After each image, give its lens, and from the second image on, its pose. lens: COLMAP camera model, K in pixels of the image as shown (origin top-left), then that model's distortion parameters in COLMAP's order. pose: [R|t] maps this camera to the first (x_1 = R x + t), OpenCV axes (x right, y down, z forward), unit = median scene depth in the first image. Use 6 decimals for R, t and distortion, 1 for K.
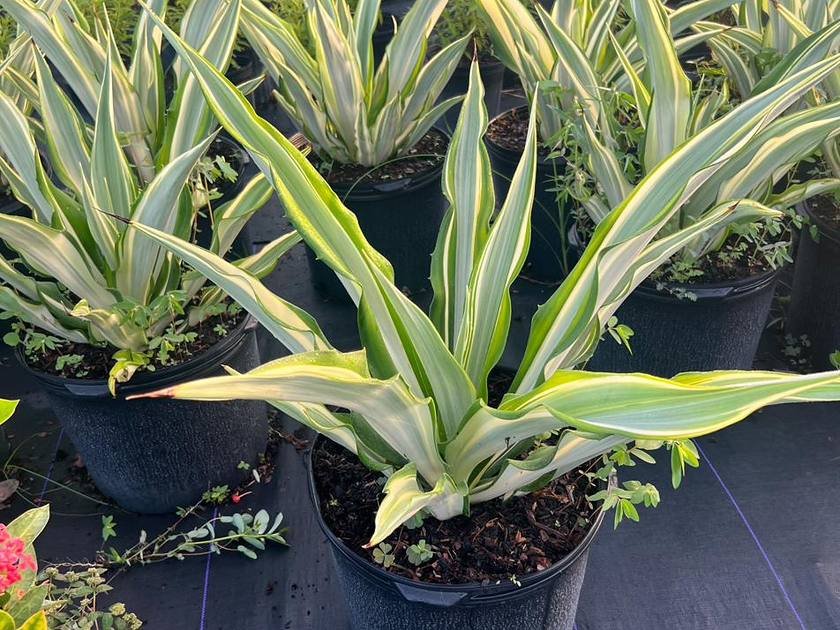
lens RADIAL K [[1028.7, 0, 420.0], [0, 1028.7, 315.0], [0, 0, 1]] dist [0.002971, -0.059306]
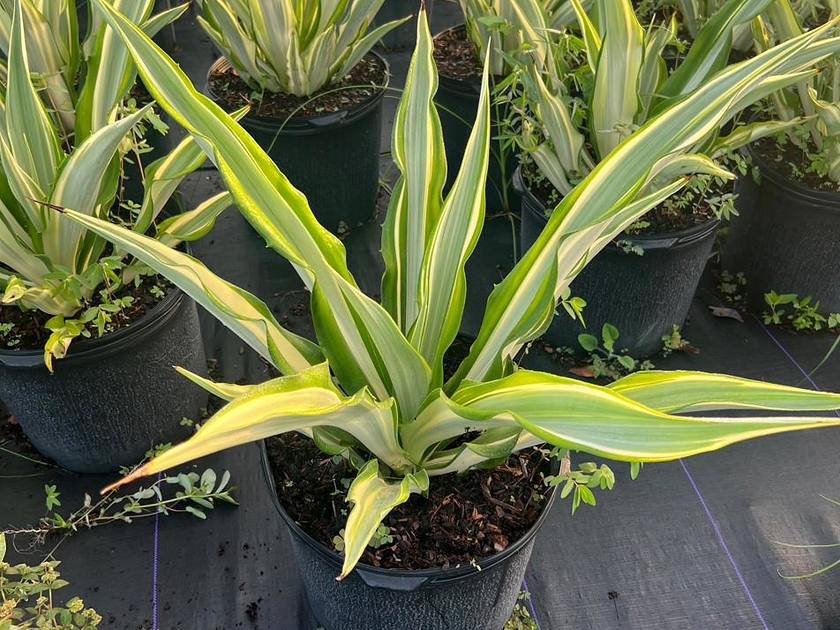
lens RADIAL K [[1021.9, 0, 420.0], [0, 1021.9, 315.0], [0, 0, 1]] dist [0.000682, -0.023632]
pose [[0.995647, -0.021328, 0.090729, -0.039880], [0.006672, 0.987278, 0.158862, -0.121487], [-0.092963, -0.157565, 0.983123, 0.038879]]
